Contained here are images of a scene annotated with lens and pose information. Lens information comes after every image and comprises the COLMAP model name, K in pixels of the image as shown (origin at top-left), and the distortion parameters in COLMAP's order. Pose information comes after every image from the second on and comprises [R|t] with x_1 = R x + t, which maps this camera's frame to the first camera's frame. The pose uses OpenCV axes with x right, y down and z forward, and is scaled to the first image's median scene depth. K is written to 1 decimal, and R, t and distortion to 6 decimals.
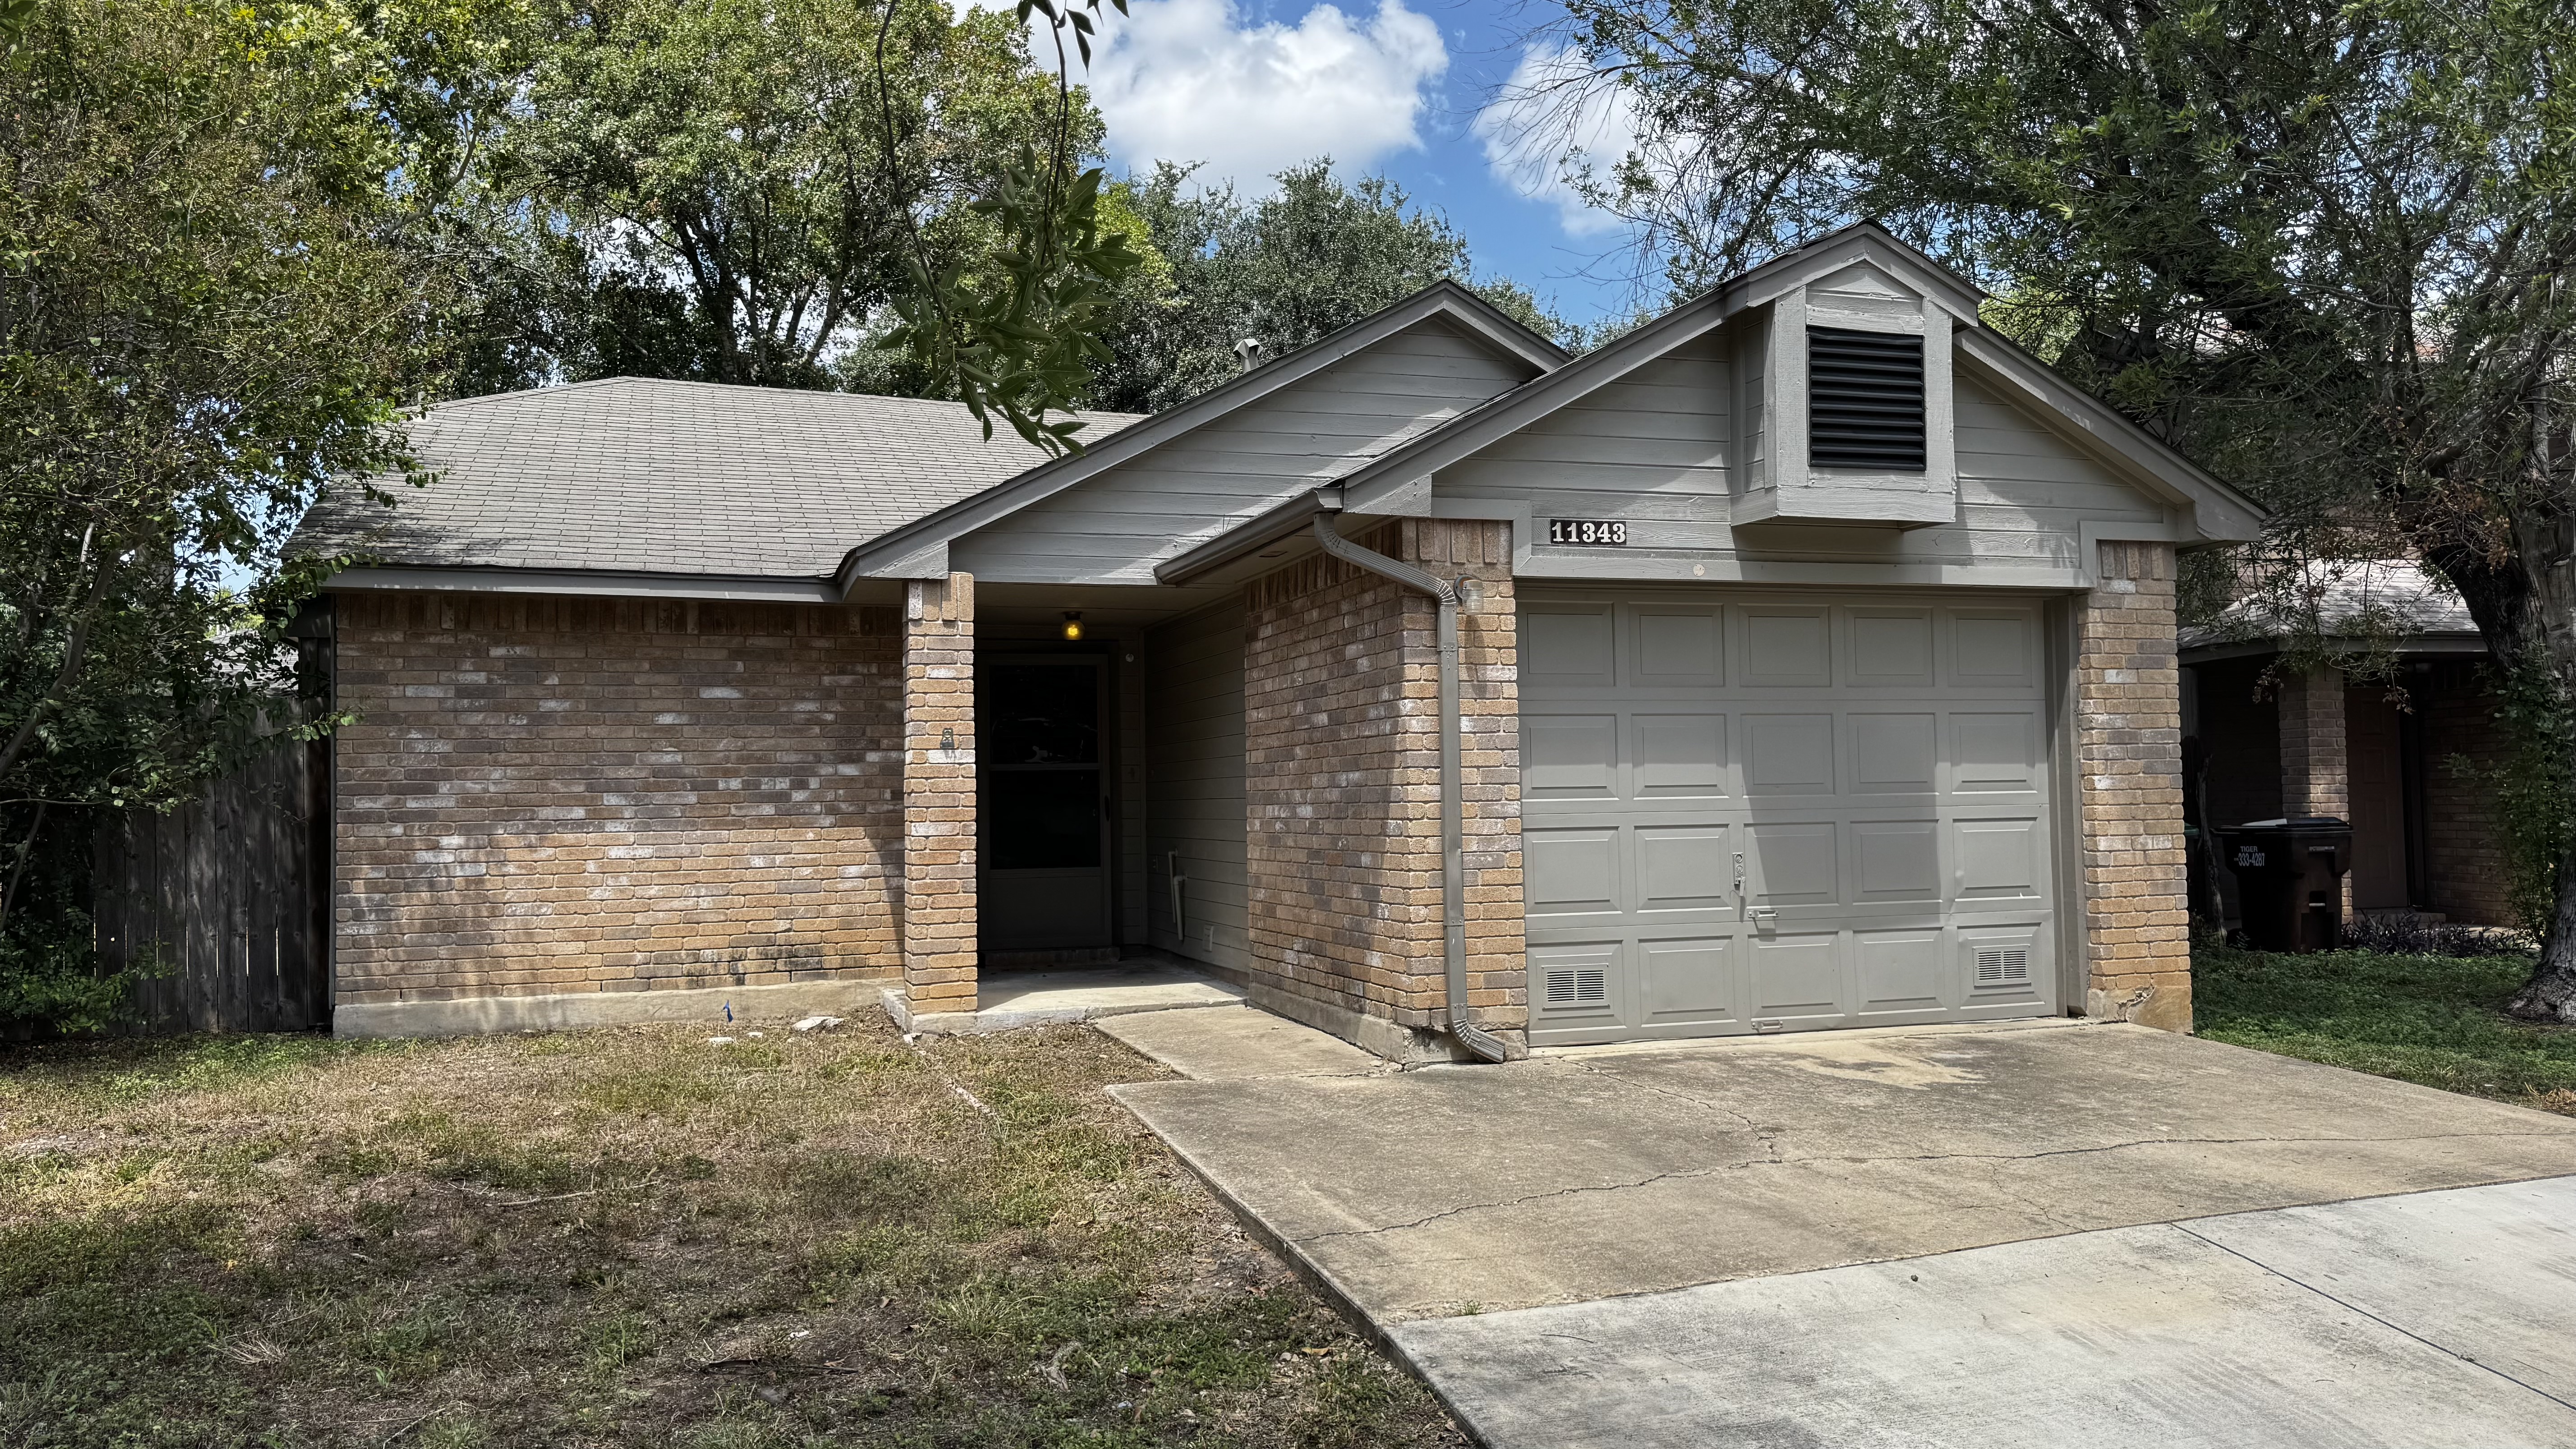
lens RADIAL K [[1803.7, 0, 1278.5], [0, 1803.7, 742.9], [0, 0, 1]] dist [0.080890, -0.028968]
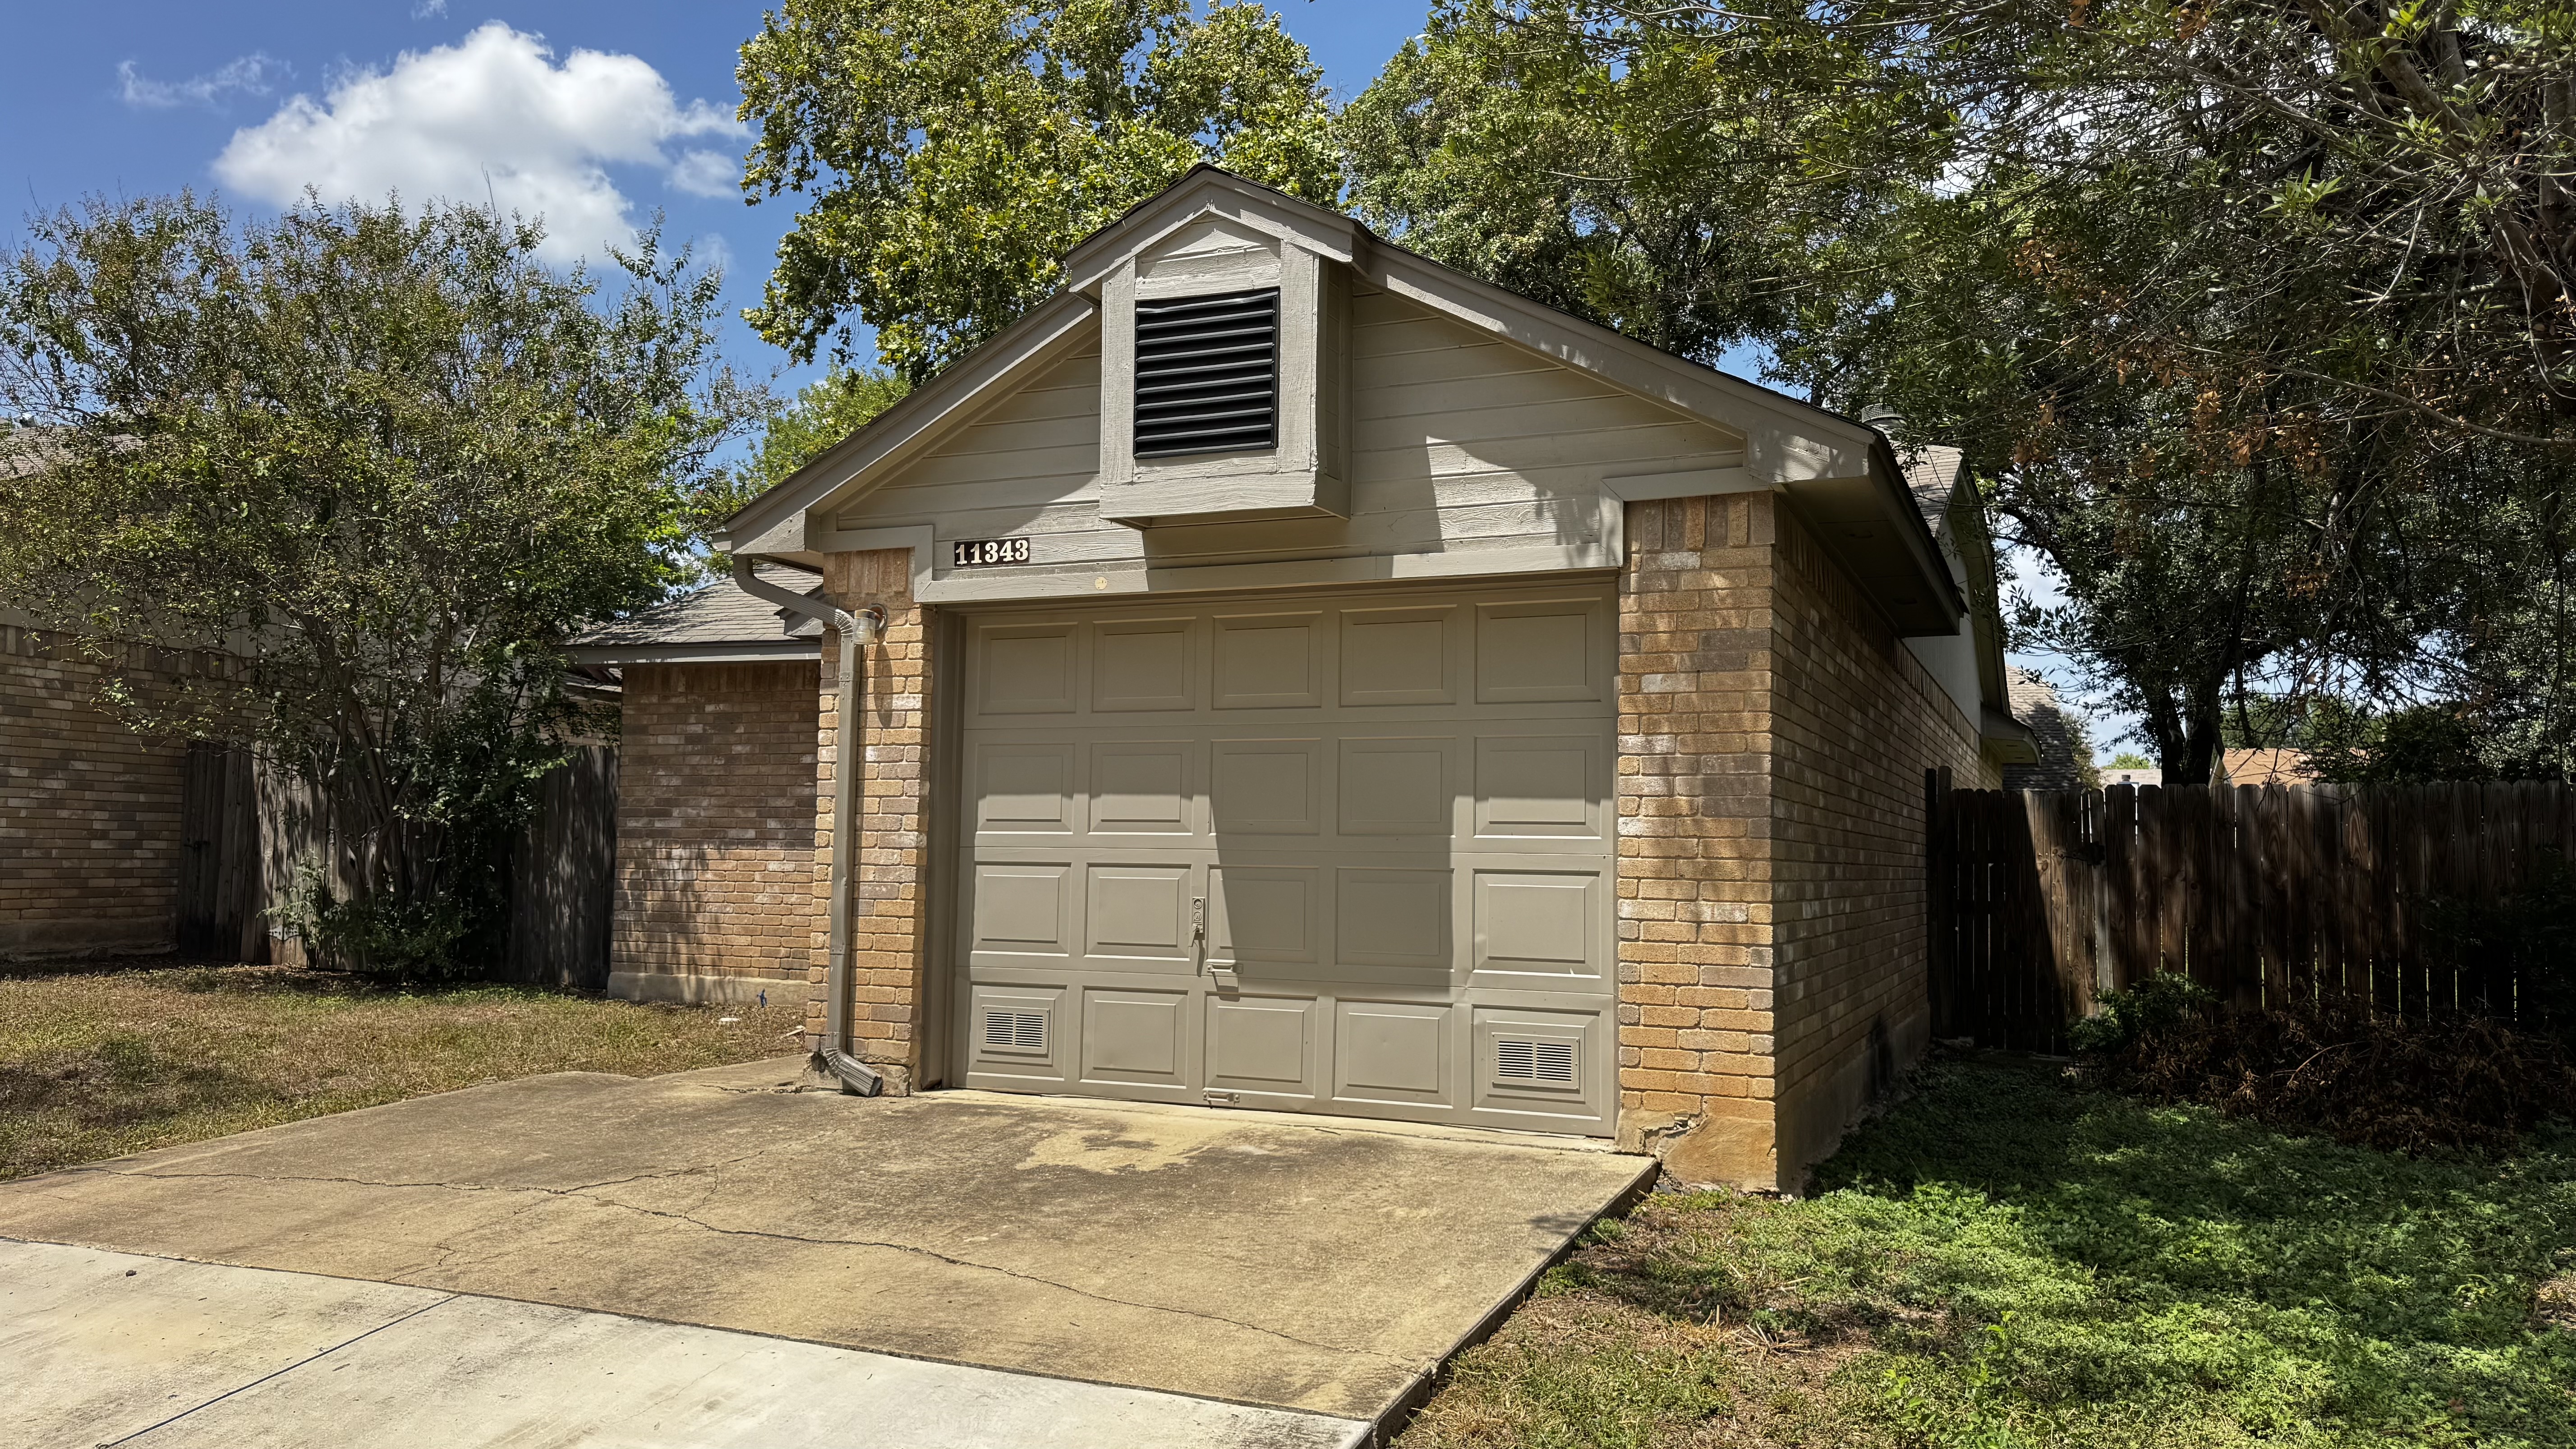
lens RADIAL K [[1803.7, 0, 1305.6], [0, 1803.7, 731.7], [0, 0, 1]] dist [0.080890, -0.028968]
pose [[0.745616, -0.017769, -0.666139, 0.836221], [-0.006038, 0.999423, -0.033418, 0.008452], [0.666348, 0.028939, 0.745079, 0.359741]]
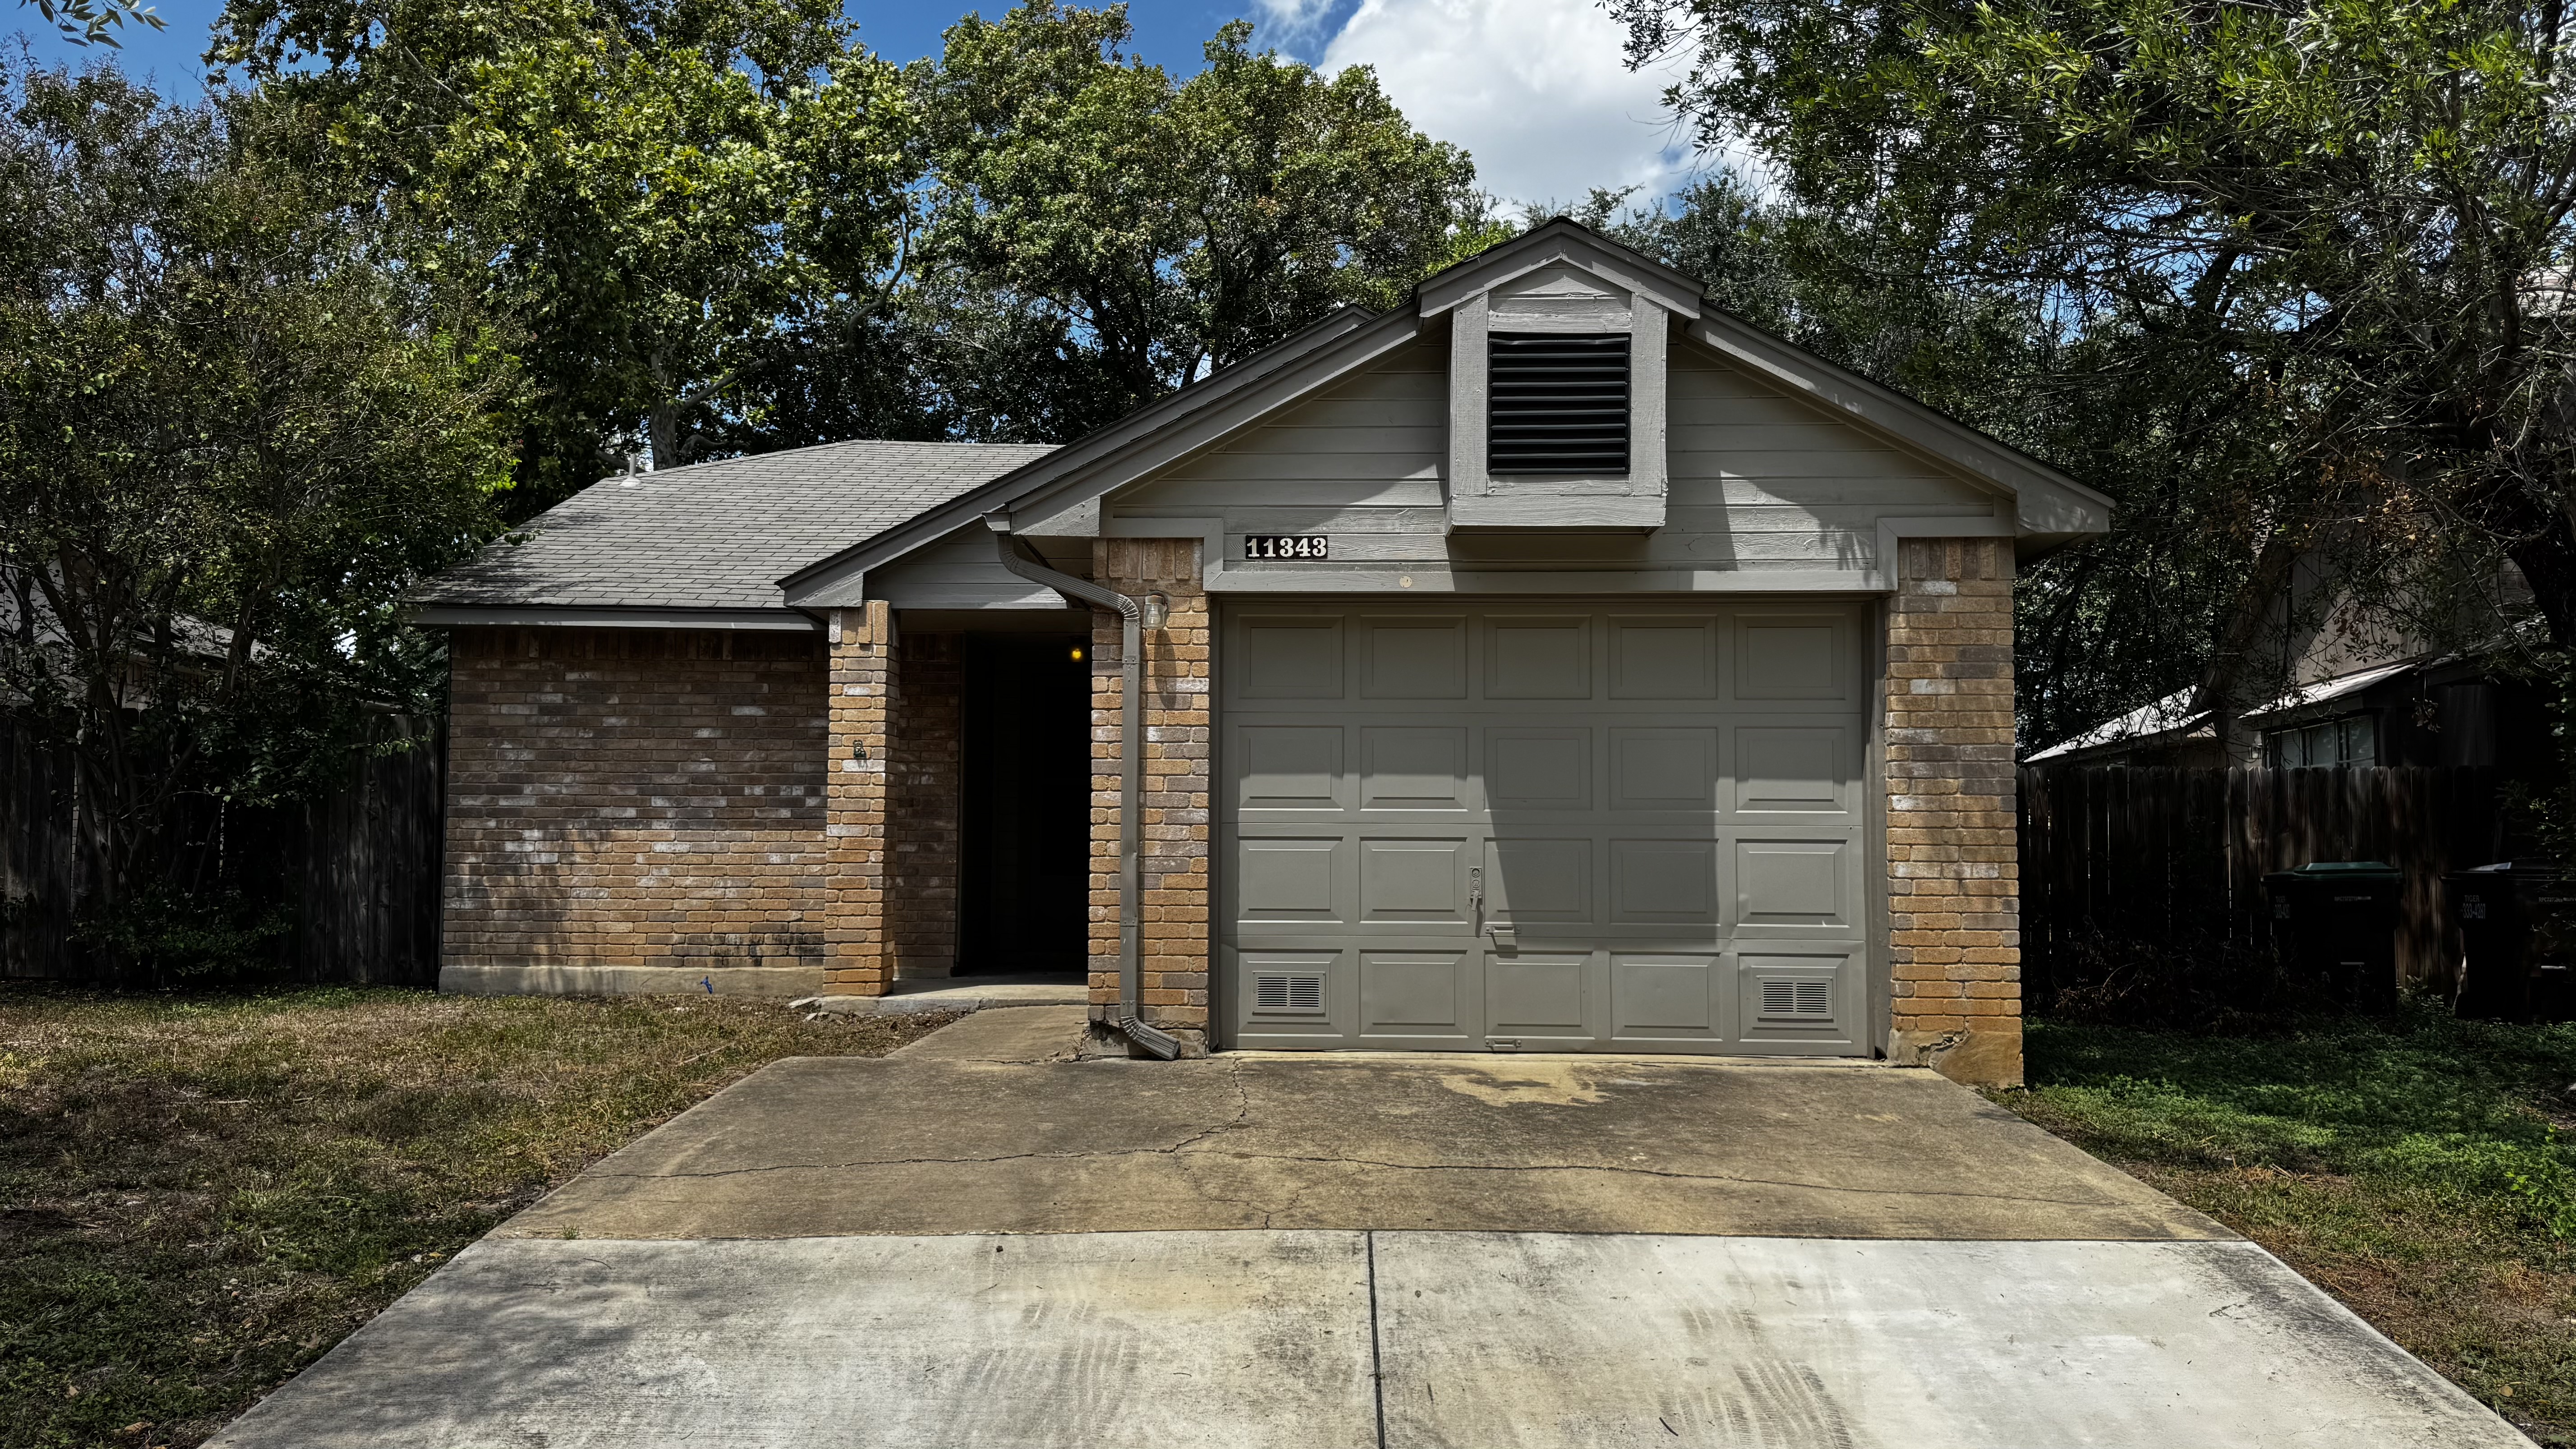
lens RADIAL K [[1803.7, 0, 1278.3], [0, 1803.7, 736.9], [0, 0, 1]] dist [0.080890, -0.028968]
pose [[0.941870, 0.002690, -0.335967, 0.458199], [-0.010184, 0.999737, -0.020548, 0.010623], [0.335823, 0.022775, 0.941650, 0.036138]]
